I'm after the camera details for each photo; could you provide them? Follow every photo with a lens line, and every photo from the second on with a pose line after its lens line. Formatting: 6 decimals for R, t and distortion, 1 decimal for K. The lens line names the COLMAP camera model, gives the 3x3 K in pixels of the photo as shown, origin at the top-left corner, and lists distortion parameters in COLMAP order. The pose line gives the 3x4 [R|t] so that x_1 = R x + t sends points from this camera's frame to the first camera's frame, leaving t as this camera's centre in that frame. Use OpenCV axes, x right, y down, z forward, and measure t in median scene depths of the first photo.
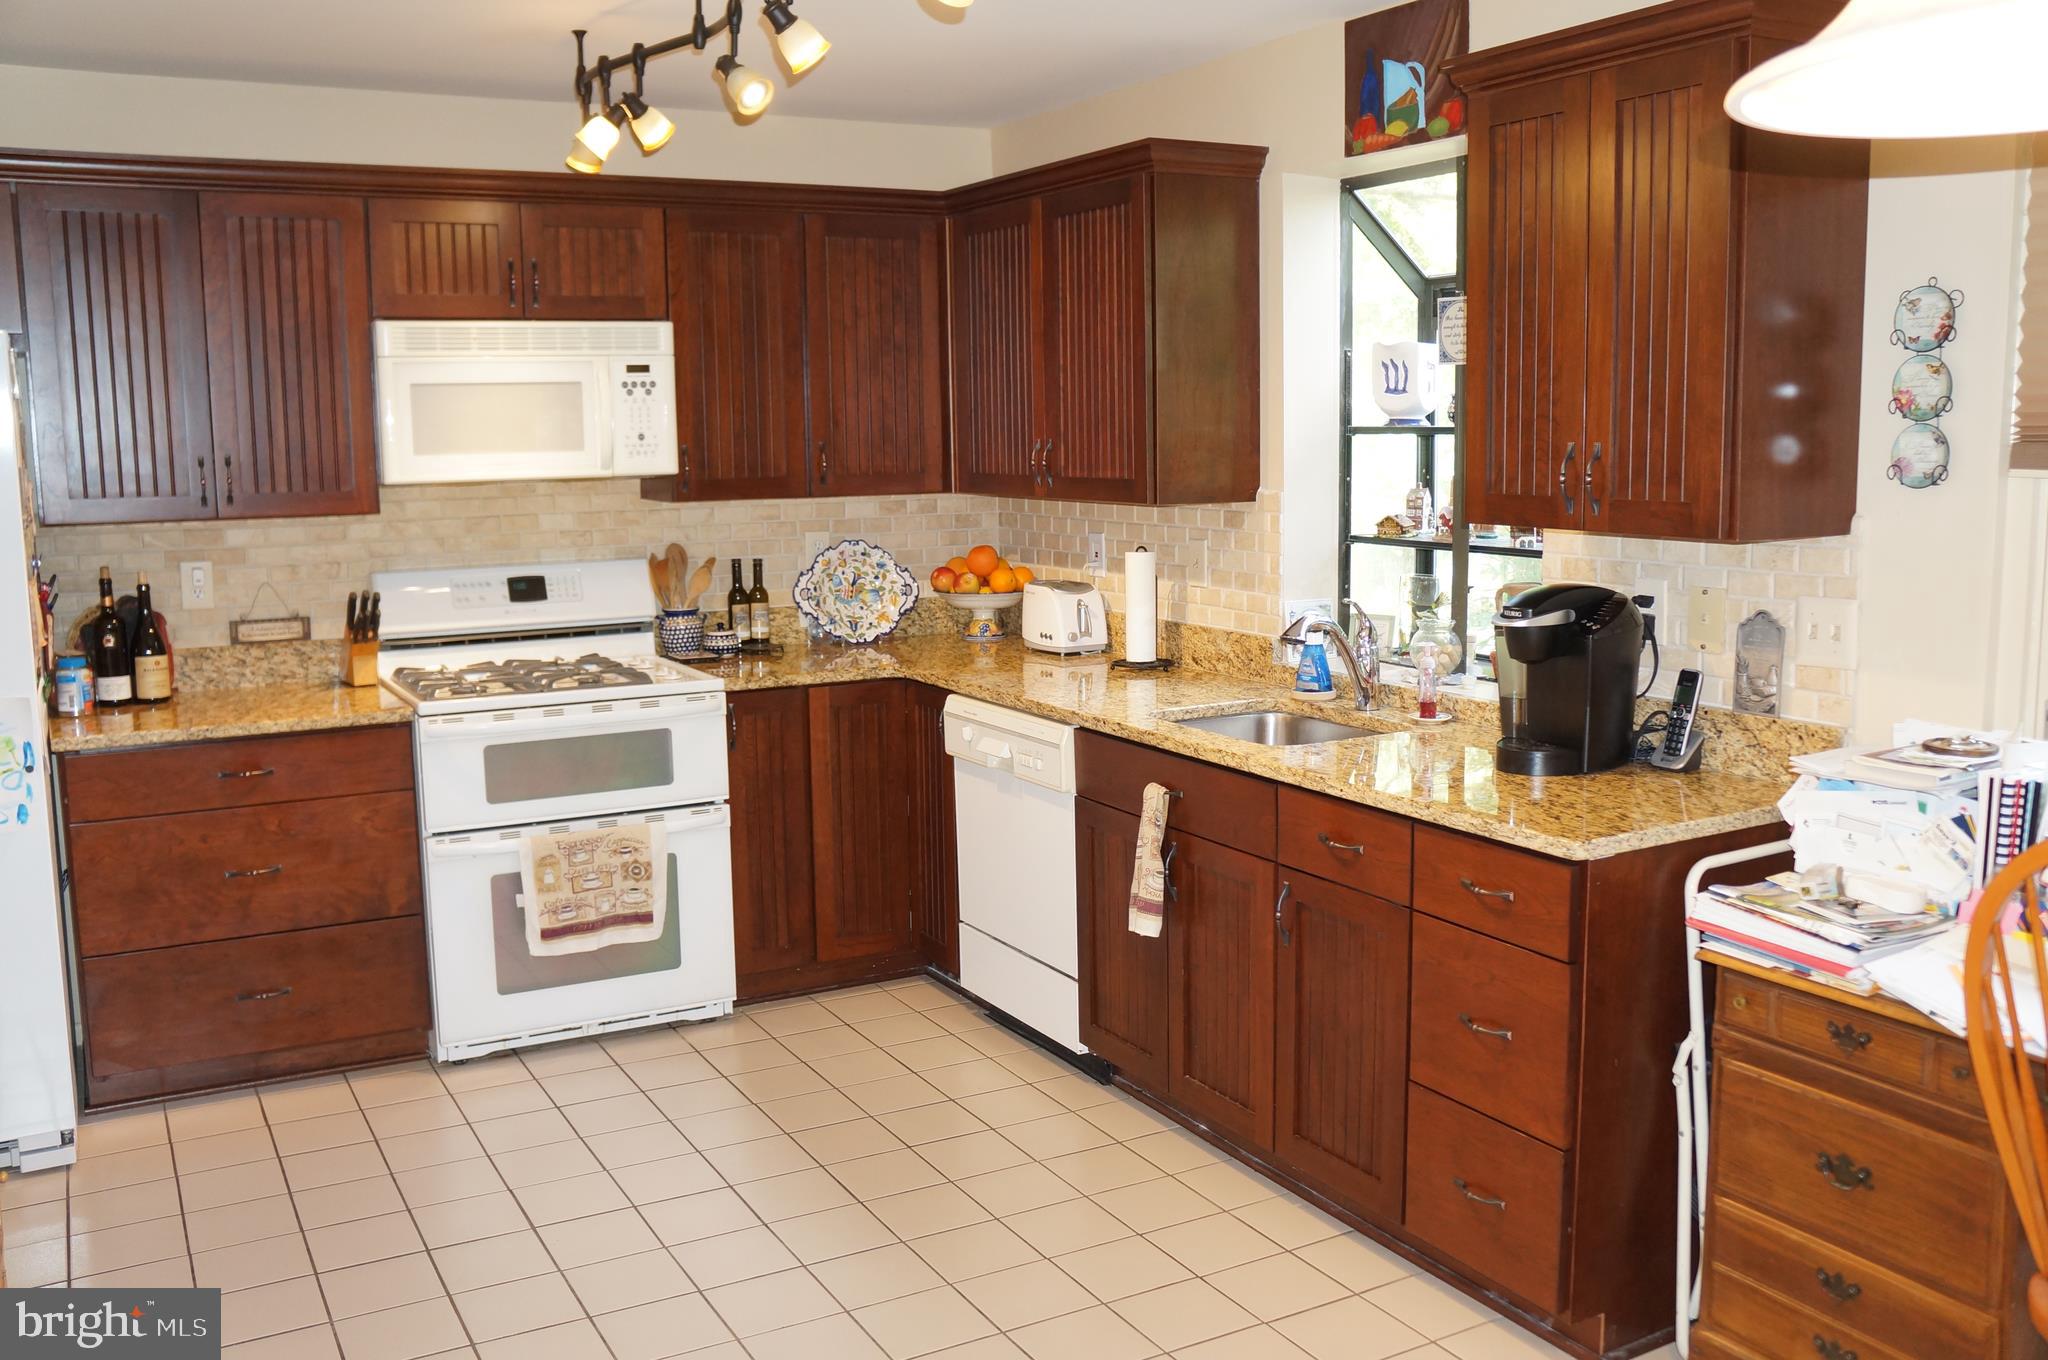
lens RADIAL K [[1801.3, 0, 1024.0], [0, 1801.3, 680.0], [0, 0, 1]] dist [-0.125200, 0.154163]
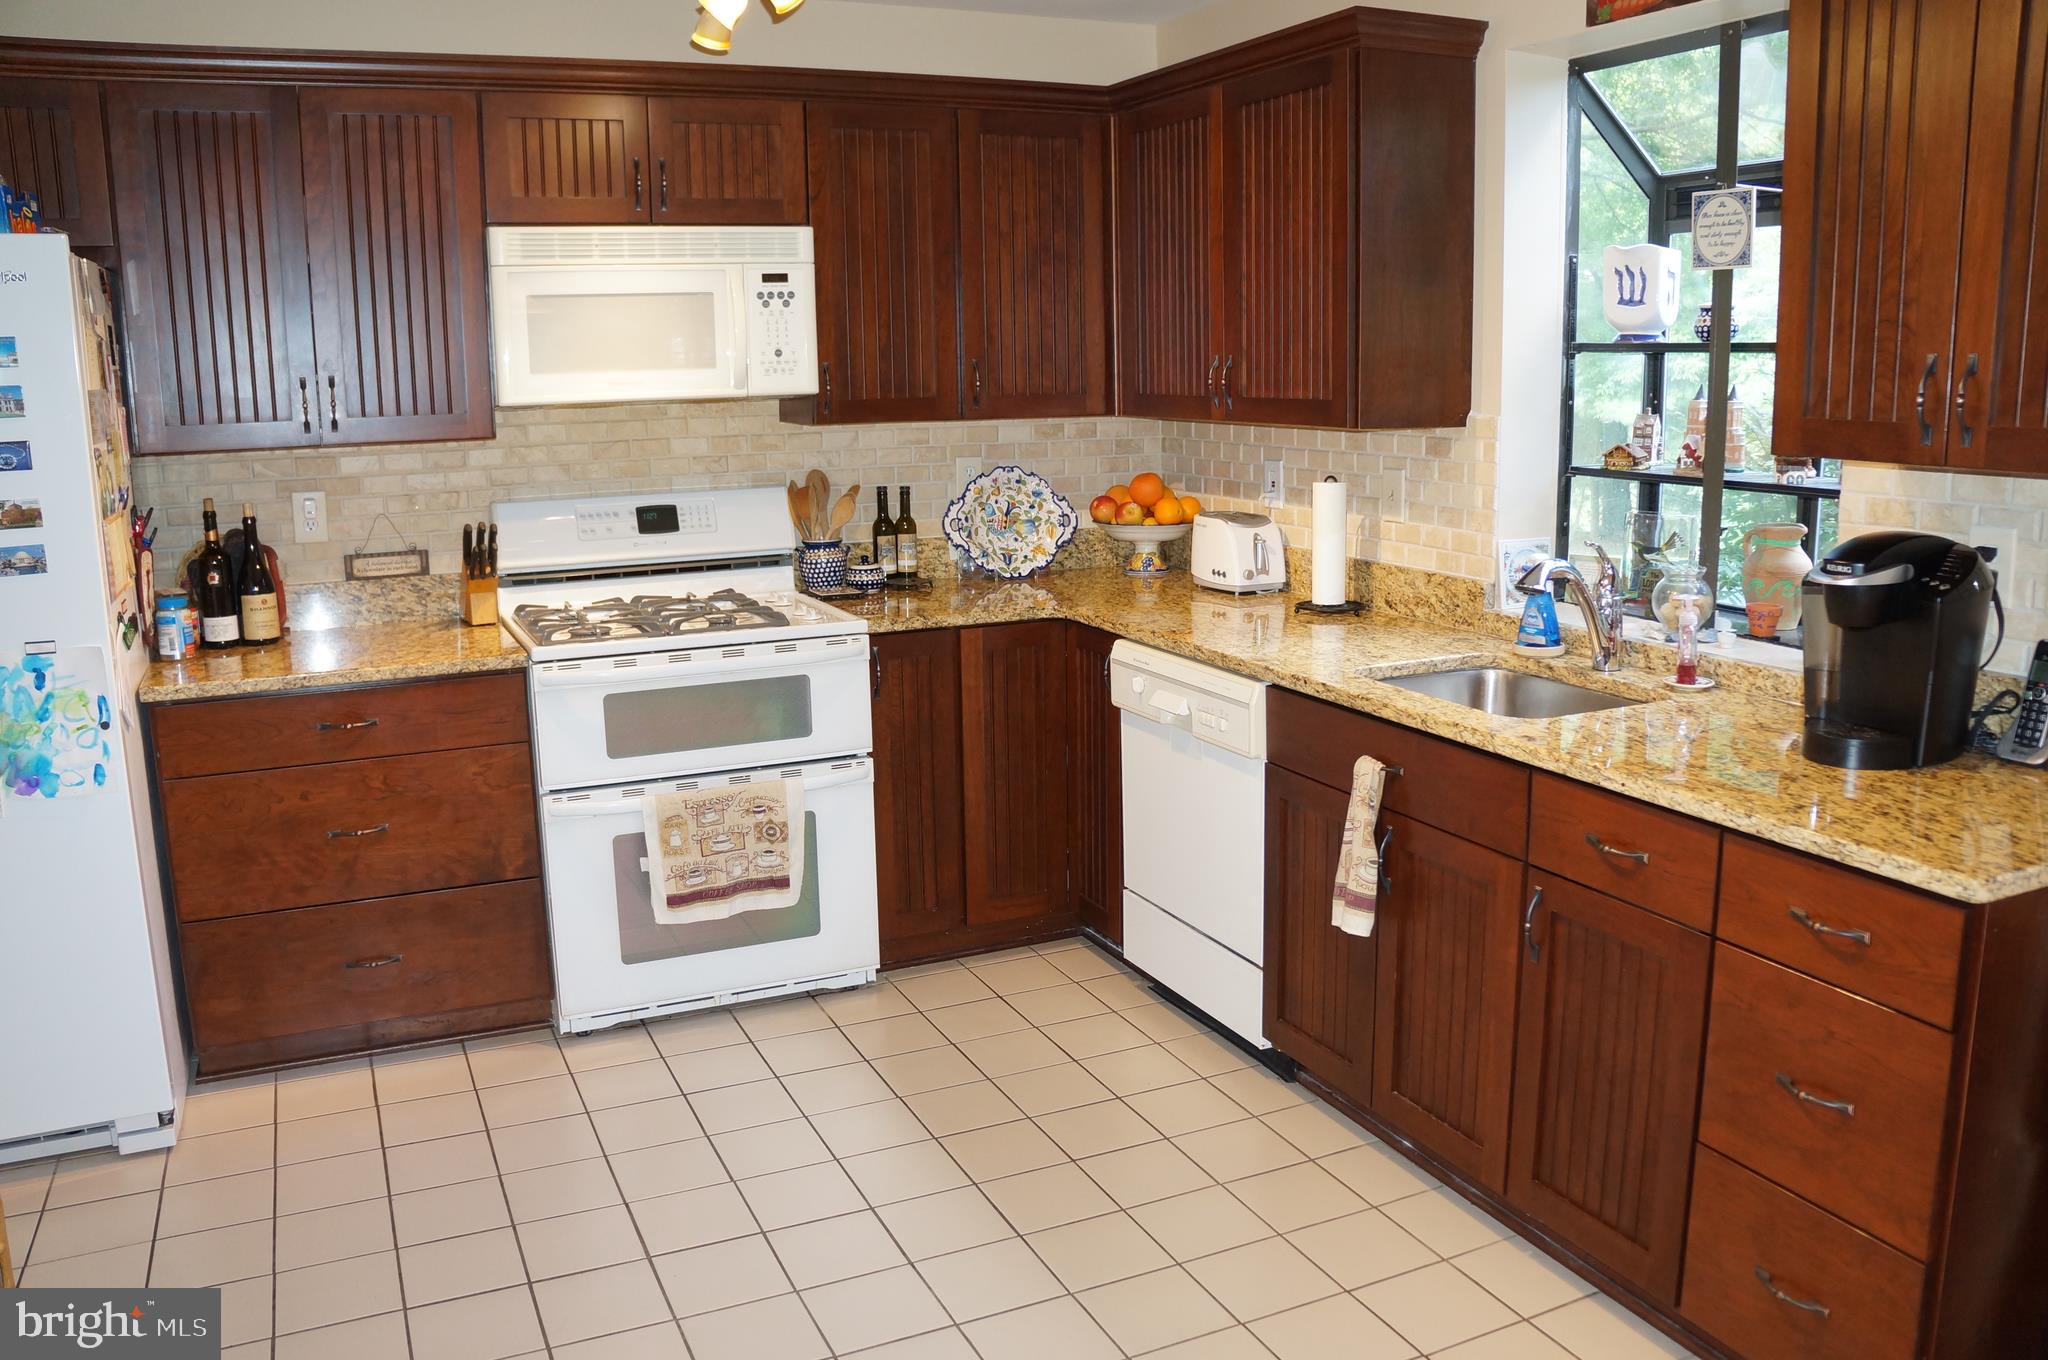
lens RADIAL K [[1591.3, 0, 1024.0], [0, 1591.3, 680.0], [0, 0, 1]] dist [-0.166045, 0.113361]
pose [[0.997435, 0.011907, -0.070586, -0.032635], [-0.007844, 0.998311, 0.057569, -0.017906], [0.071152, -0.056867, 0.995843, 0.213486]]
